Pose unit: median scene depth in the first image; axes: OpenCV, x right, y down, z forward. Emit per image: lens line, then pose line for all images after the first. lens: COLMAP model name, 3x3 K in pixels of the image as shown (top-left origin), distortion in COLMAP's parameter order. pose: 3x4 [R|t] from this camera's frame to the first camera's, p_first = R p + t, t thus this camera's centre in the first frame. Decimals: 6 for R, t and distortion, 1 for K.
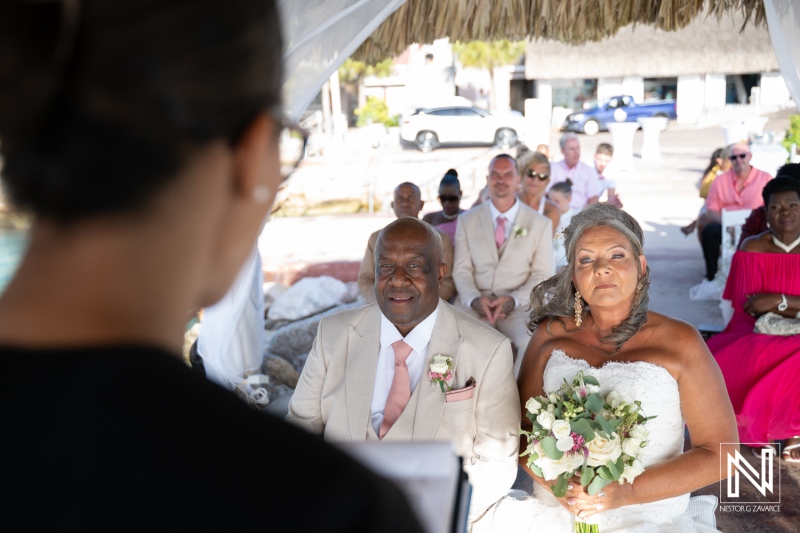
lens RADIAL K [[830.5, 0, 401.2], [0, 830.5, 269.1], [0, 0, 1]] dist [0.012726, 0.000000]
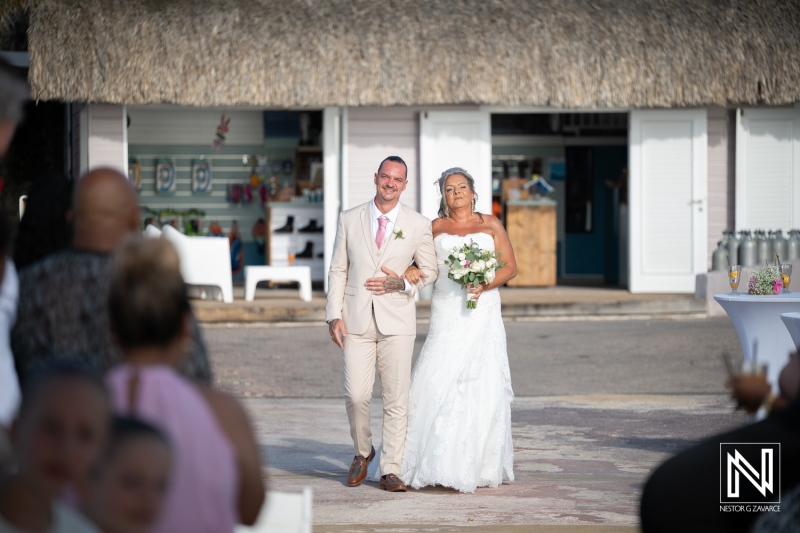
lens RADIAL K [[3662.6, 0, 401.9], [0, 3662.6, 263.1], [0, 0, 1]] dist [-0.935702, 0.000000]
pose [[0.968395, 0.019994, 0.248619, -2.355802], [0.025054, 0.983943, -0.176717, 1.892720], [-0.248160, 0.177361, 0.952344, -8.162447]]
